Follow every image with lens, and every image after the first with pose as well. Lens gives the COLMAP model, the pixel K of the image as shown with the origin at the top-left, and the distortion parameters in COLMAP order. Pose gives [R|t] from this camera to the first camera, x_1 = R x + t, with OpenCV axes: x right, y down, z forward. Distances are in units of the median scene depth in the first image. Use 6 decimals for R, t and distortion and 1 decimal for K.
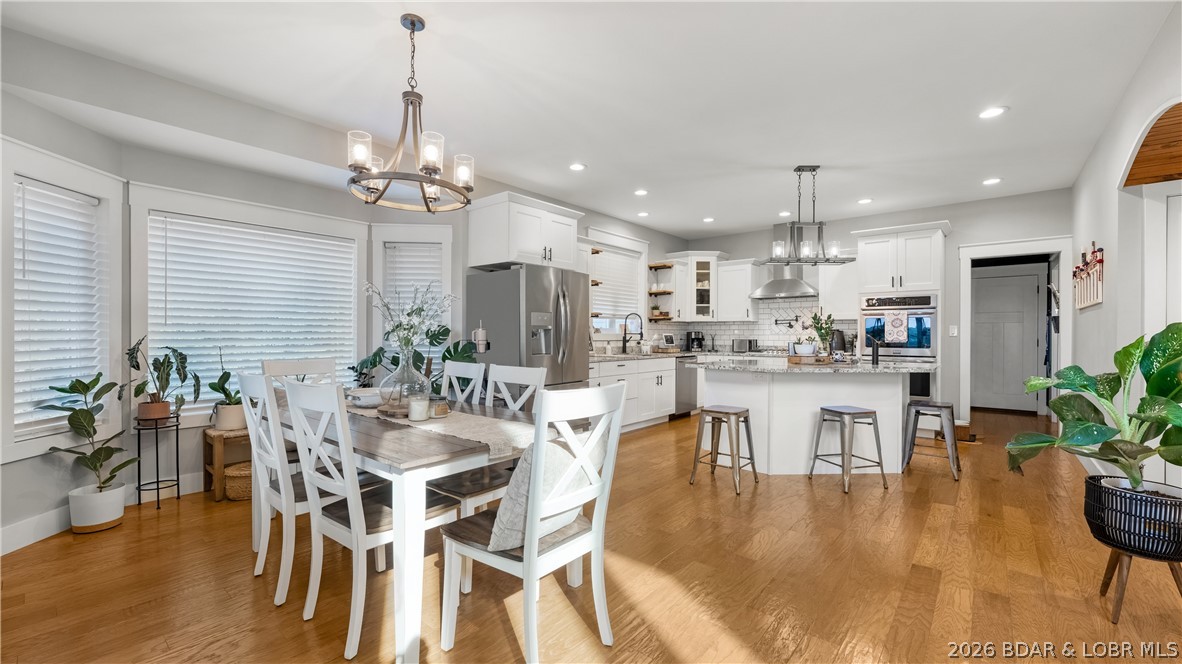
lens RADIAL K [[477.6, 0, 585.5], [0, 477.6, 338.1], [0, 0, 1]] dist [-0.011186, 0.000586]
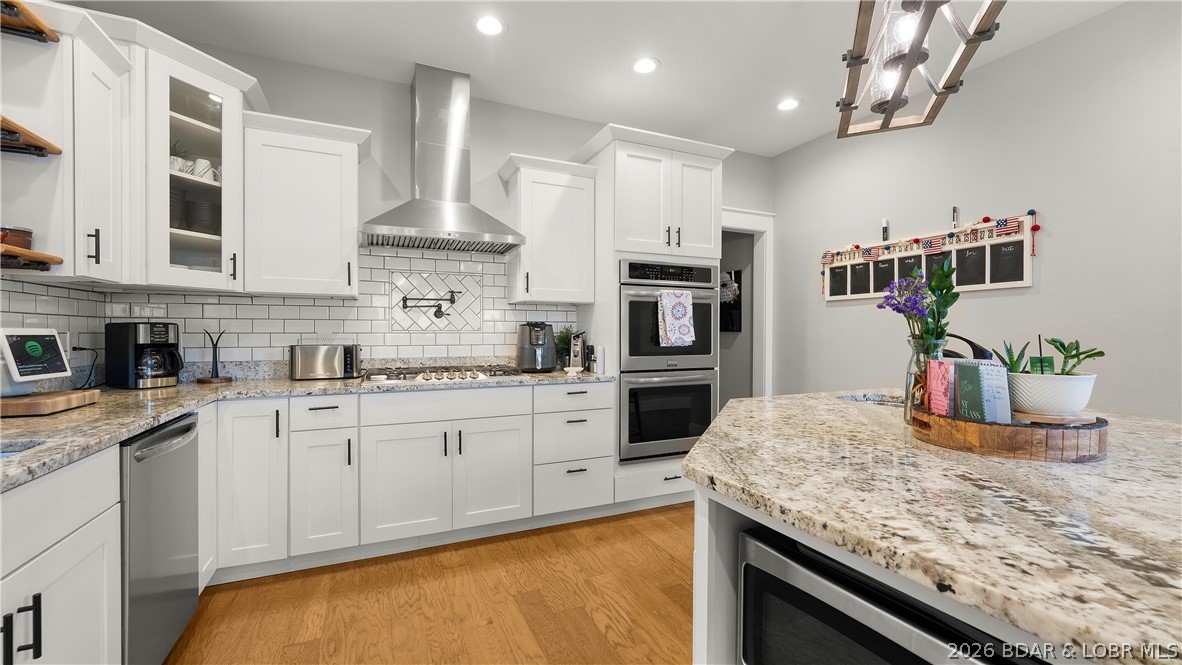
lens RADIAL K [[477.6, 0, 591.7], [0, 477.6, 334.4], [0, 0, 1]] dist [-0.011186, 0.000586]
pose [[0.433000, -0.005856, 0.901375, 0.094810], [0.006614, 0.999973, 0.003320, -0.005983], [-0.901370, 0.004525, 0.433027, 0.719669]]
